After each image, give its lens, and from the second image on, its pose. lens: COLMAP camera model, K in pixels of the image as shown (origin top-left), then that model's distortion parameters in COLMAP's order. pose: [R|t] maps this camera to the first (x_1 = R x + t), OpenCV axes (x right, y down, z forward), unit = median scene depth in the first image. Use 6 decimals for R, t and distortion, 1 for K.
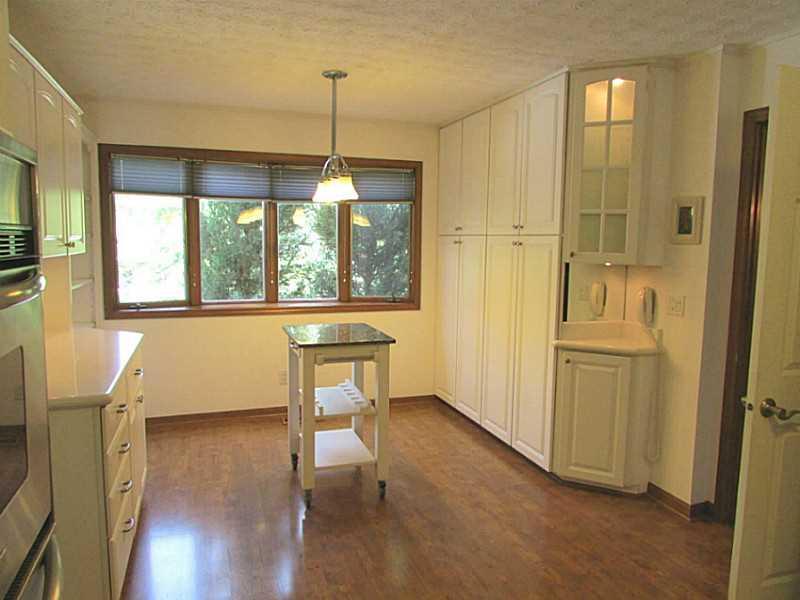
lens RADIAL K [[570.2, 0, 401.9], [0, 570.2, 299.6], [0, 0, 1]] dist [-0.014767, -0.004159]
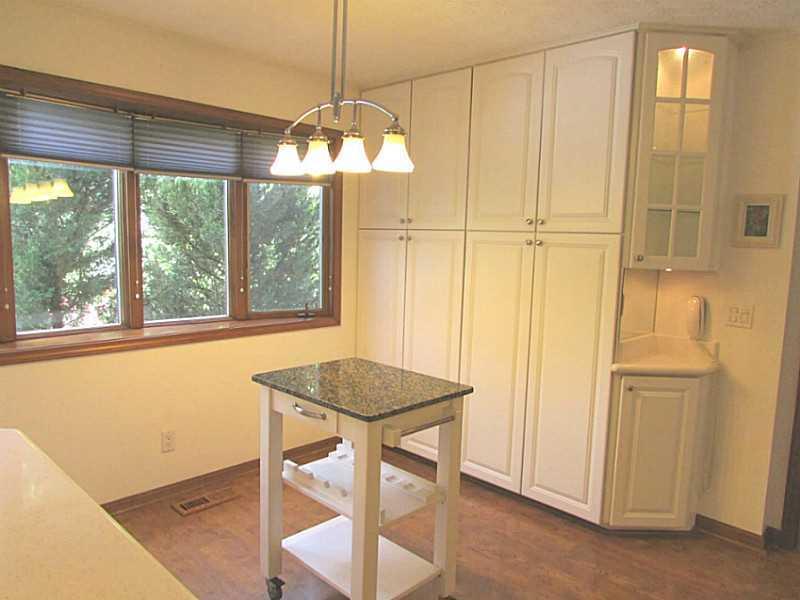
lens RADIAL K [[570.2, 0, 398.3], [0, 570.2, 298.8], [0, 0, 1]] dist [-0.014767, -0.004159]
pose [[0.891127, -0.037428, 0.452209, -0.369200], [0.029760, 0.999267, 0.024061, -0.050856], [-0.452778, -0.007984, 0.891588, 0.423551]]
